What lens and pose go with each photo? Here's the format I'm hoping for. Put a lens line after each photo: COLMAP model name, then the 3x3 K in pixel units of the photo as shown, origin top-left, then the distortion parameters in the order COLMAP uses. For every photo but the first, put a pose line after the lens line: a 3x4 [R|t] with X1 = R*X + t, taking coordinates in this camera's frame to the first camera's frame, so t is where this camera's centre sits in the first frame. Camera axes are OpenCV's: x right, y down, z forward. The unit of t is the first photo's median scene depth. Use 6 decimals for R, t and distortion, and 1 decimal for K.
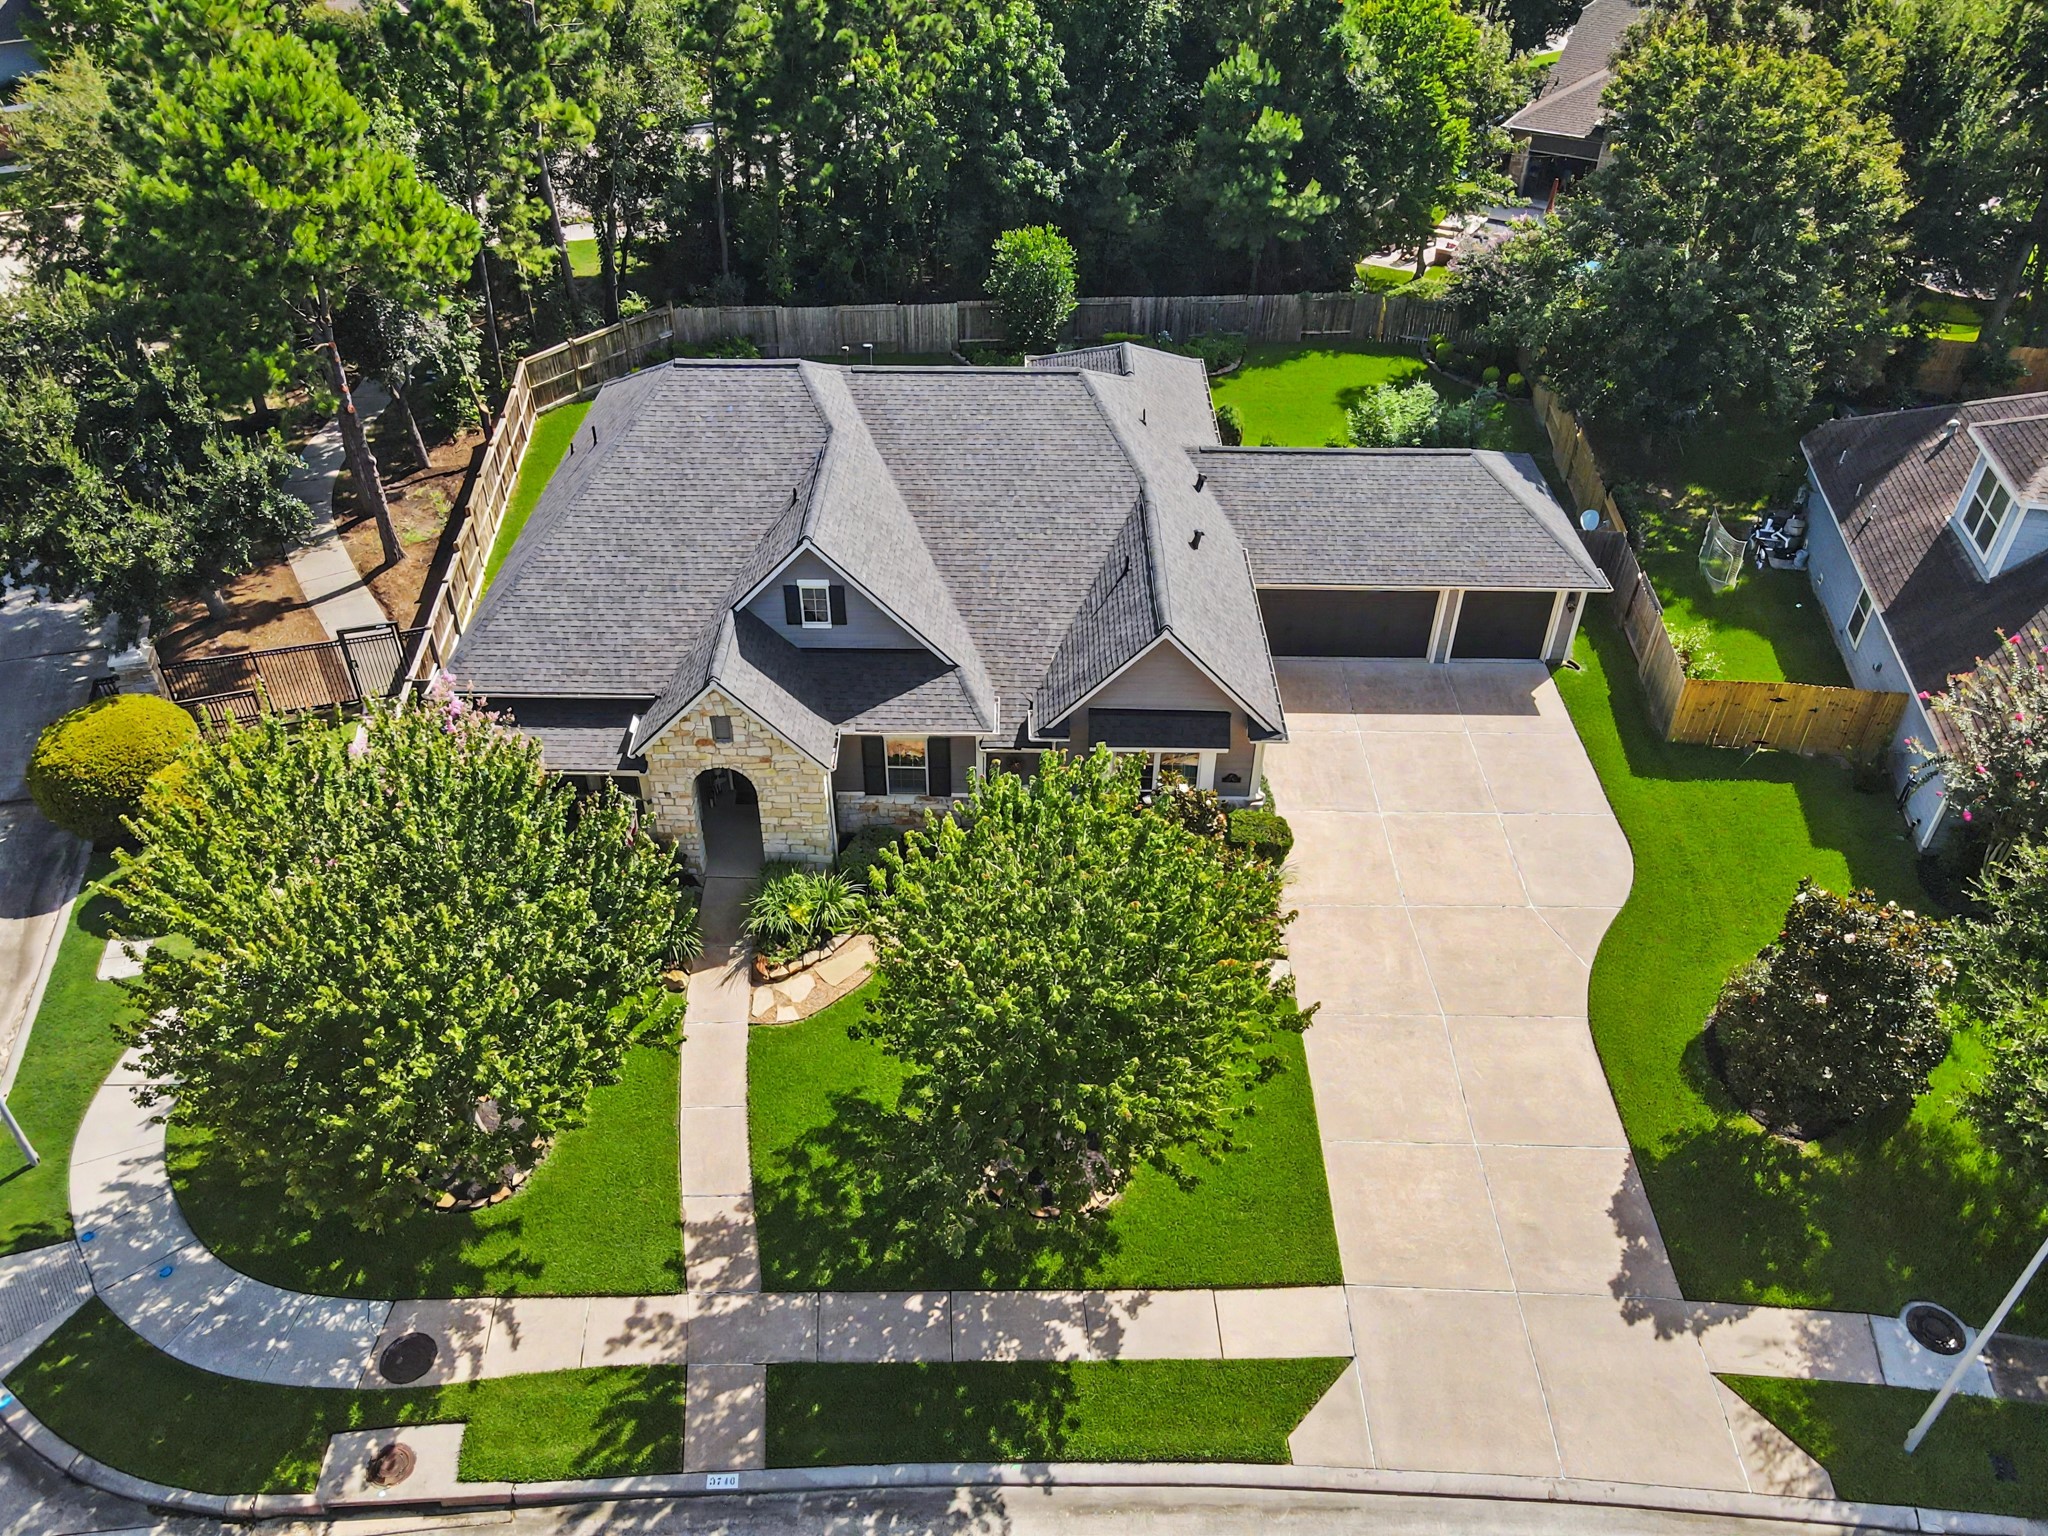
lens RADIAL K [[1498.2, 0, 1020.2], [0, 1498.2, 771.3], [0, 0, 1]] dist [0.016823, -0.006350]
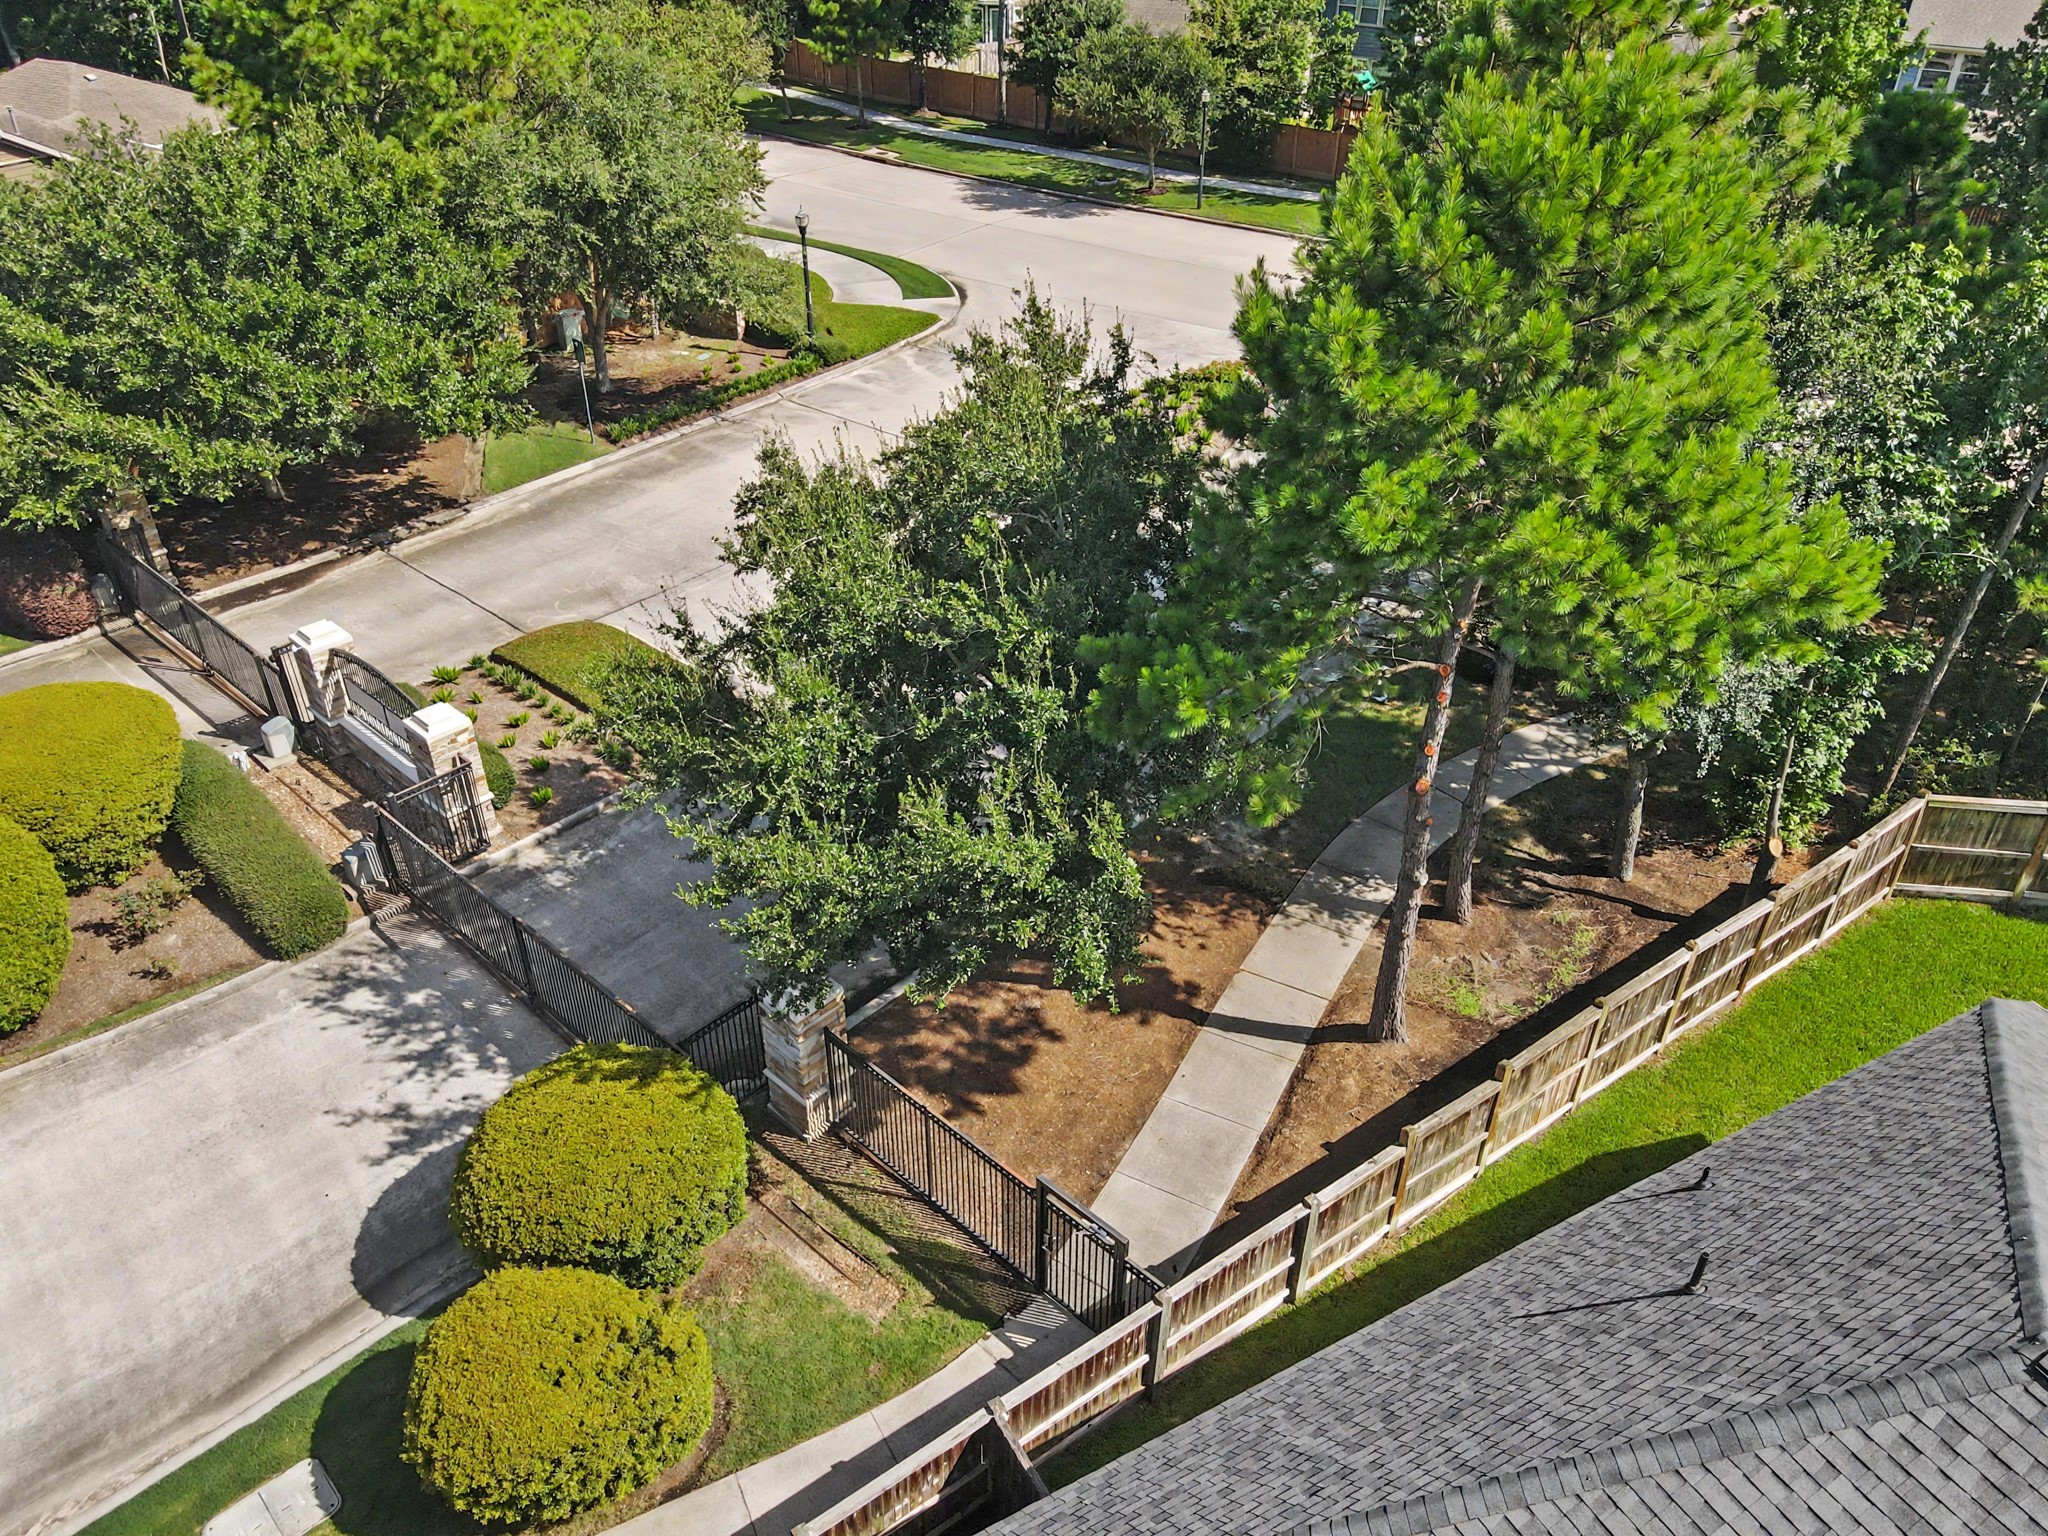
lens RADIAL K [[1498.2, 0, 1021.9], [0, 1498.2, 768.2], [0, 0, 1]] dist [0.016823, -0.006350]
pose [[0.487556, 0.485782, -0.725469, -0.235390], [-0.532296, 0.824020, 0.194041, -0.424377], [0.692062, 0.291558, 0.660336, 0.901529]]
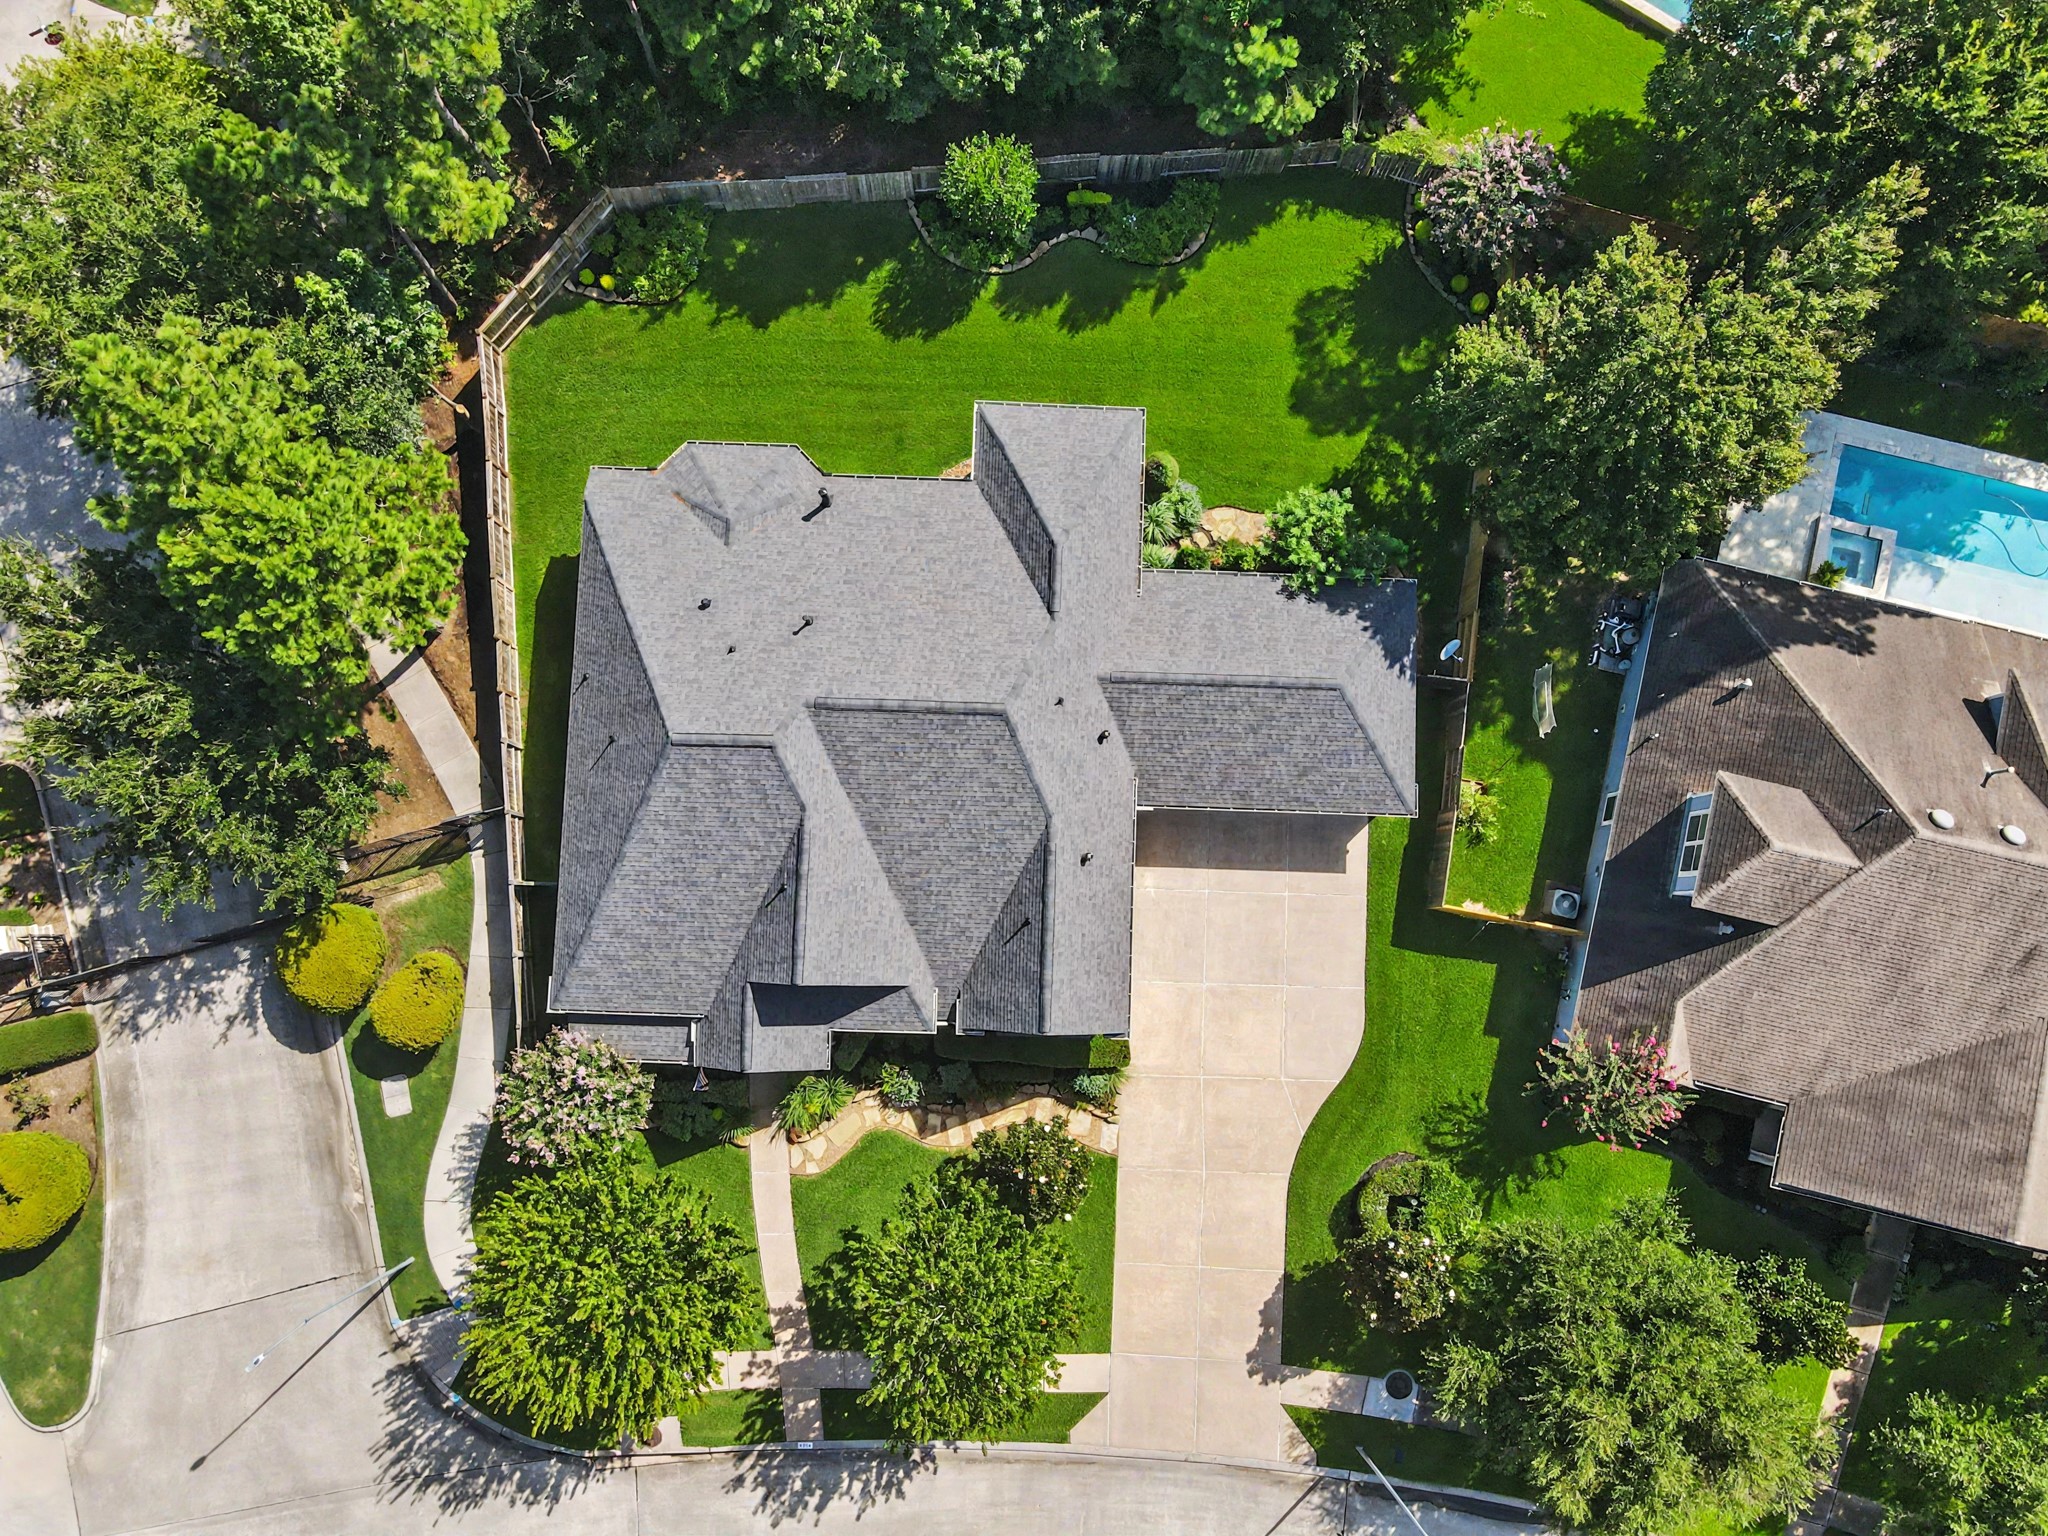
lens RADIAL K [[1498.2, 0, 1022.4], [0, 1498.2, 825.5], [0, 0, 1]] dist [0.016823, -0.006350]
pose [[0.999666, 0.025799, -0.001445, 0.082814], [-0.016780, 0.690664, 0.722981, -1.503109], [0.019650, -0.722715, 0.690867, 0.137186]]
